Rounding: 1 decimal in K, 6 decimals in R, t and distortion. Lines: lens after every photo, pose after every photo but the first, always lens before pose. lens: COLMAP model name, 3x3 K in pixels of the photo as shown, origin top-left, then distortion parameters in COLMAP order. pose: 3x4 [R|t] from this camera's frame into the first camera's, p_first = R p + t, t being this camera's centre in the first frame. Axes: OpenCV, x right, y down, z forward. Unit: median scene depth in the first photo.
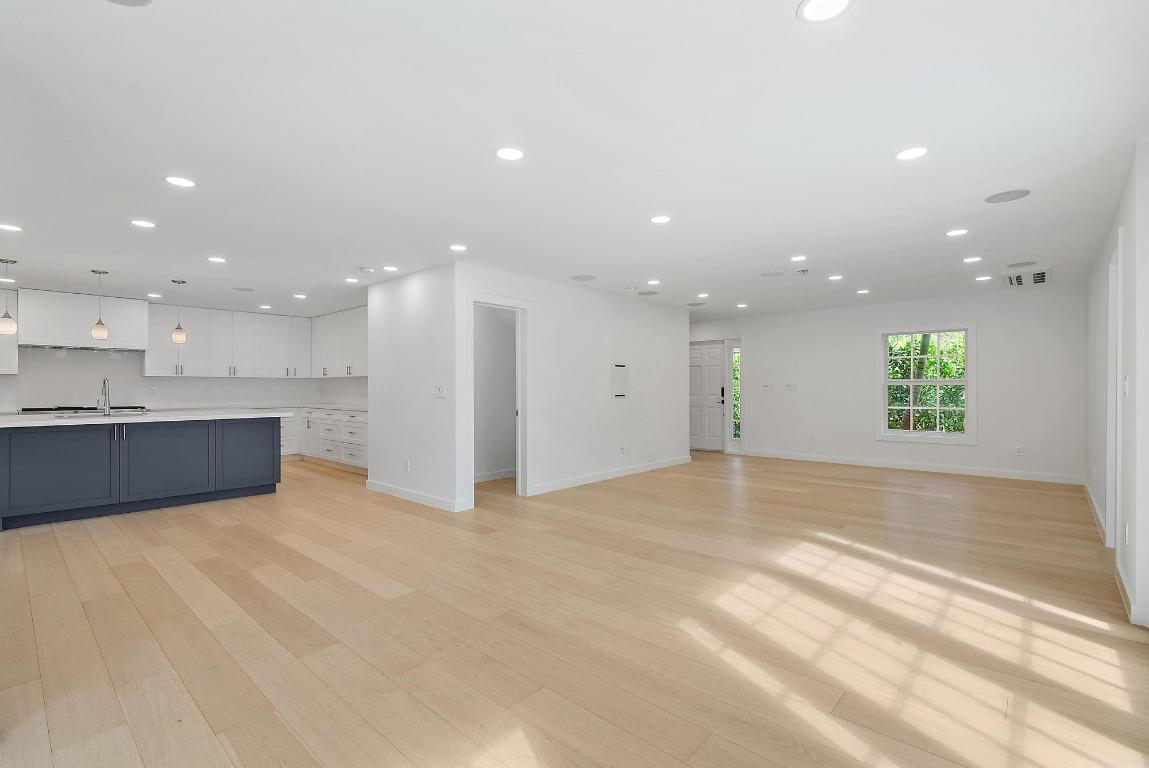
lens RADIAL K [[515.7, 0, 582.0], [0, 515.7, 382.4], [0, 0, 1]] dist [0.003264, 0.000623]
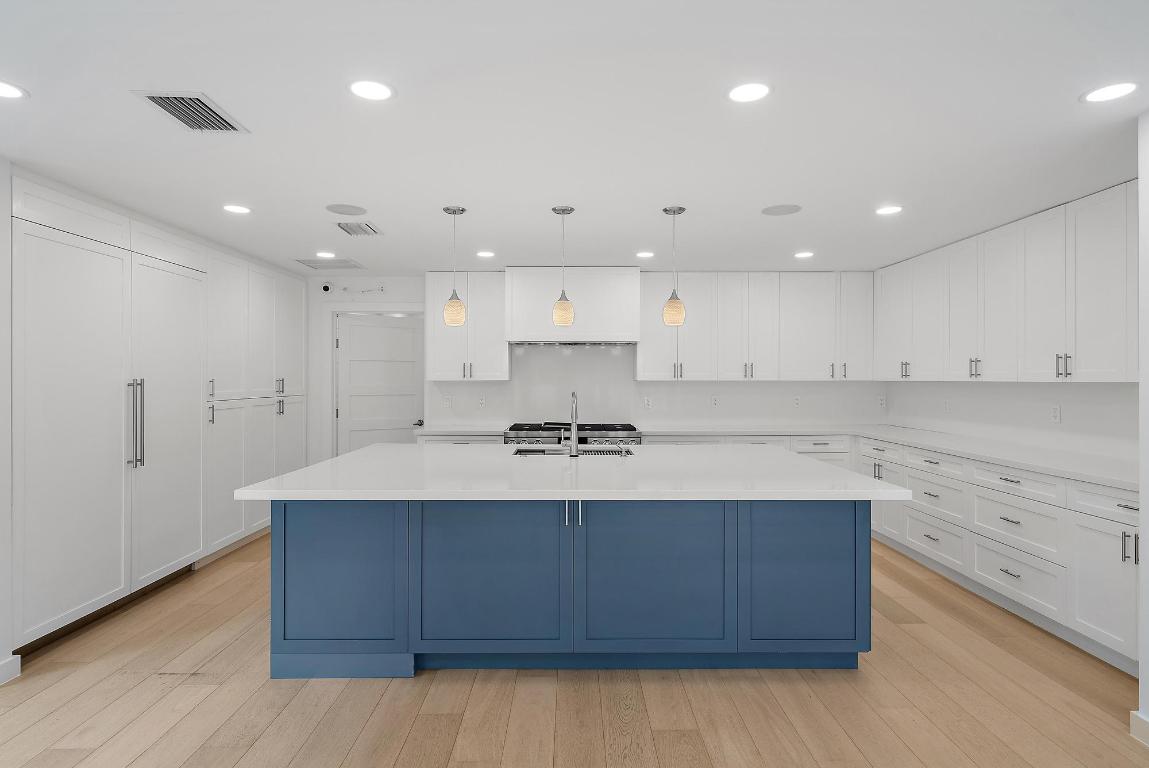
lens RADIAL K [[600.5, 0, 576.7], [0, 600.5, 379.0], [0, 0, 1]] dist [0.003745, -0.000507]
pose [[0.667708, -0.001924, -0.744421, -0.314752], [0.005506, 0.999982, 0.002355, -0.016702], [0.744403, -0.005671, 0.667707, 0.417258]]
